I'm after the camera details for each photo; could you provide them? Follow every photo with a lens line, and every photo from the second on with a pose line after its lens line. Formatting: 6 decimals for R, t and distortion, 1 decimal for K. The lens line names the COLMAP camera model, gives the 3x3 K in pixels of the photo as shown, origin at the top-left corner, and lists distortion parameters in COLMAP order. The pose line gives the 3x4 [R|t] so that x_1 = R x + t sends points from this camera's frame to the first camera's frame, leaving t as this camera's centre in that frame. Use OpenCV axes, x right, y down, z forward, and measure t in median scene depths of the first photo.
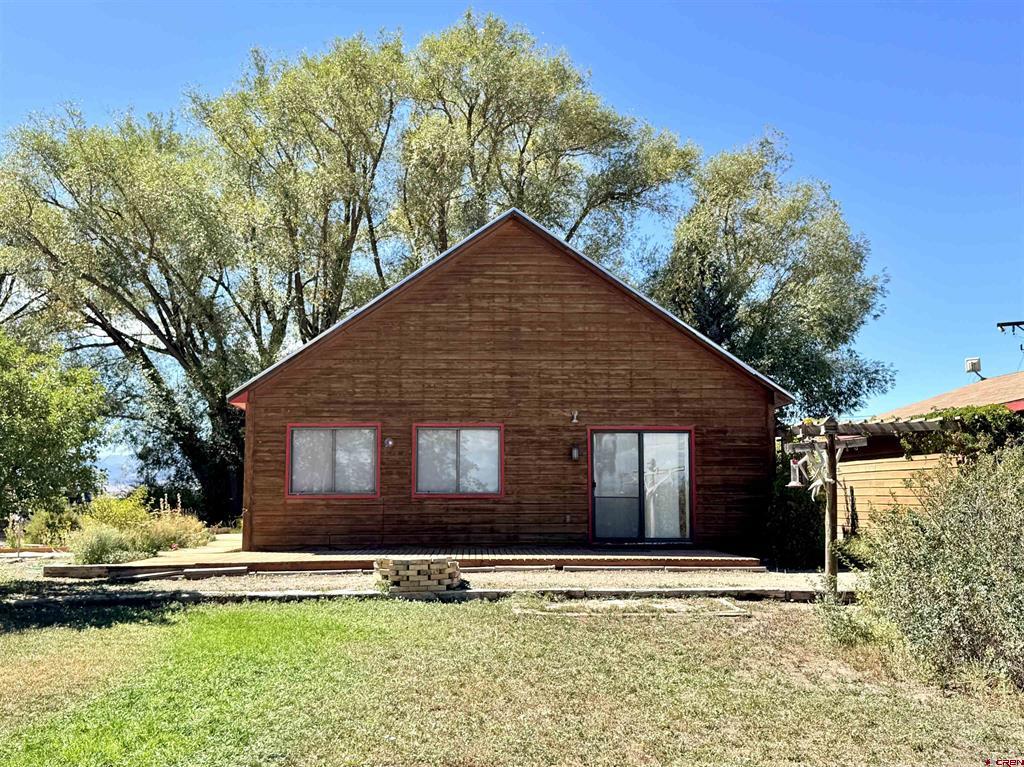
lens RADIAL K [[1037.2, 0, 512.0], [0, 1037.2, 383.5], [0, 0, 1]] dist [0.189412, -0.572046]
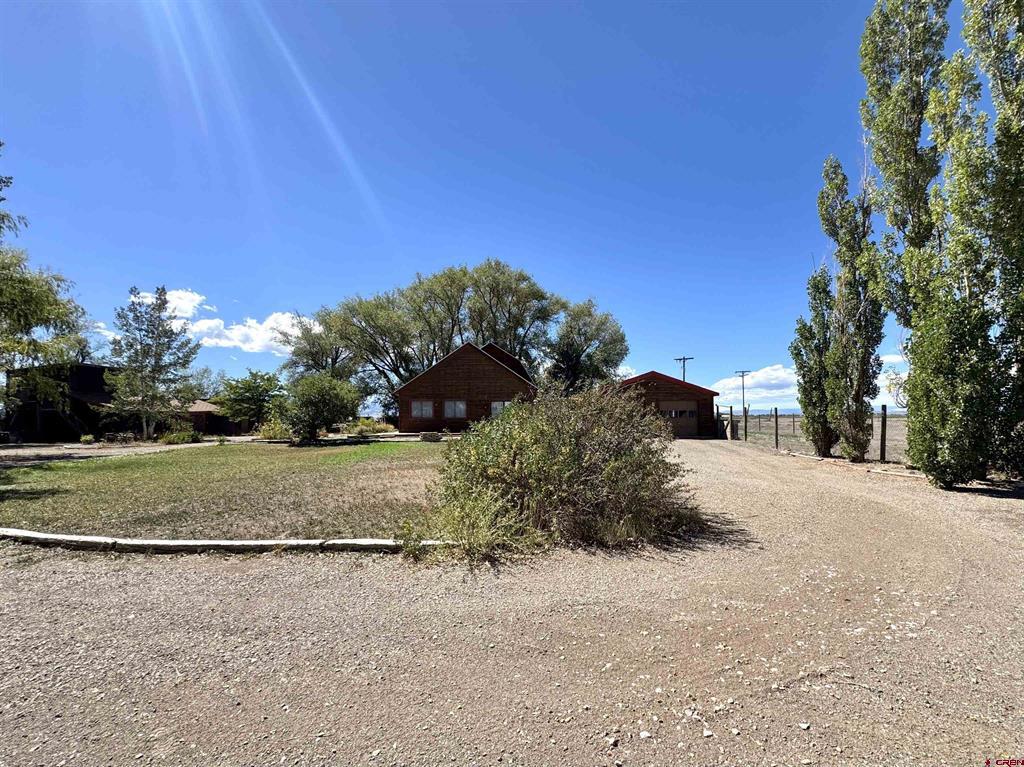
lens RADIAL K [[432.7, 0, 531.9], [0, 432.7, 381.1], [0, 0, 1]] dist [-0.001374, -0.000446]
pose [[0.999398, -0.011237, -0.032823, 0.276704], [0.011864, 0.999750, 0.018959, -0.054977], [0.032602, -0.019337, 0.999281, -0.553169]]
